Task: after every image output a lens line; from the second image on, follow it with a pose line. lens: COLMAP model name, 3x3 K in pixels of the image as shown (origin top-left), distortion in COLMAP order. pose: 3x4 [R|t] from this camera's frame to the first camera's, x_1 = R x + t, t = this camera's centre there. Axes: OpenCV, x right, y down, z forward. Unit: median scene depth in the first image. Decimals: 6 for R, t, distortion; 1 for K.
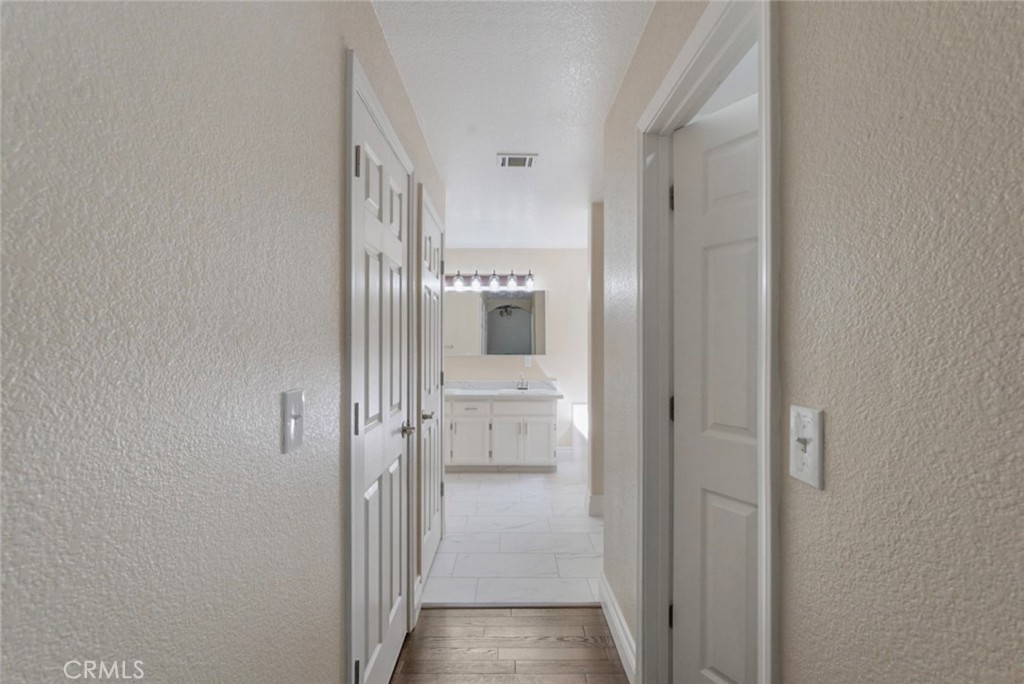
lens RADIAL K [[450.1, 0, 515.5], [0, 450.1, 345.7], [0, 0, 1]] dist [-0.008441, 0.002144]
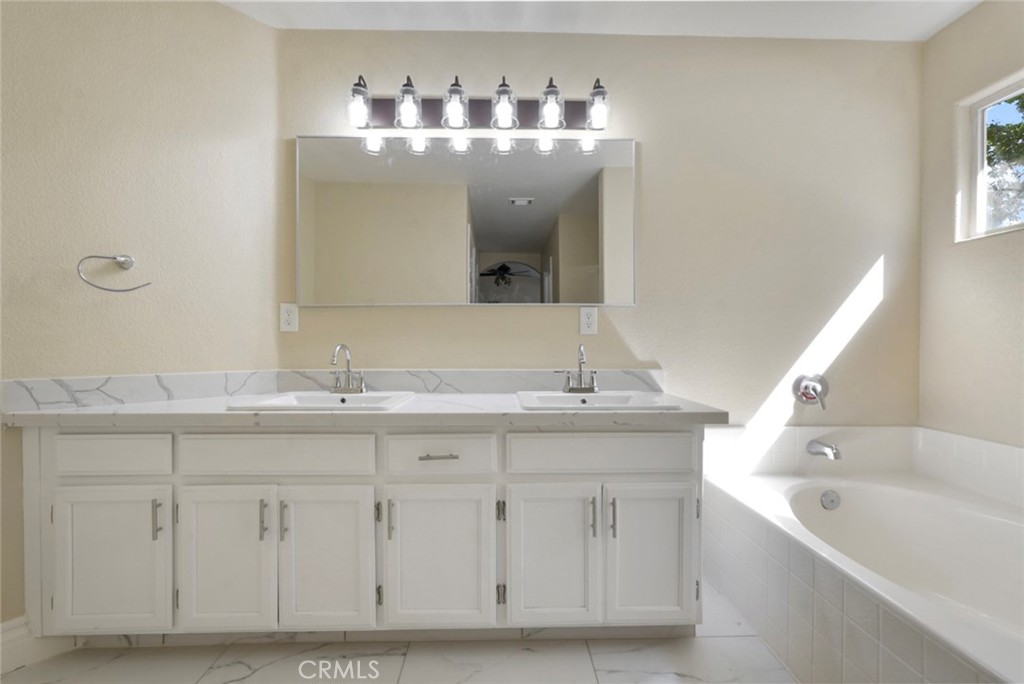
lens RADIAL K [[450.1, 0, 518.8], [0, 450.1, 343.3], [0, 0, 1]] dist [-0.008441, 0.002144]
pose [[0.999464, -0.000061, 0.032745, -0.053050], [-0.000447, 0.999880, 0.015508, 0.054920], [-0.032742, -0.015514, 0.999343, 0.677506]]
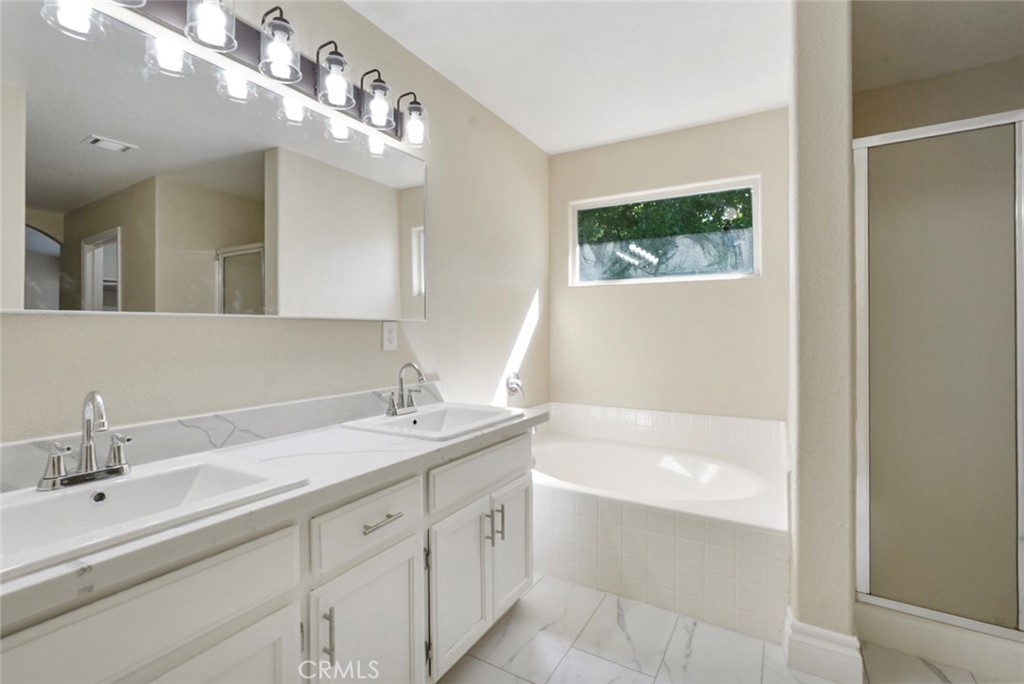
lens RADIAL K [[450.1, 0, 519.6], [0, 450.1, 333.4], [0, 0, 1]] dist [-0.008441, 0.002144]
pose [[0.513170, -0.003772, 0.858278, -0.266914], [-0.004235, 0.999967, 0.006926, 0.033699], [-0.858276, -0.007189, 0.513138, 0.799370]]
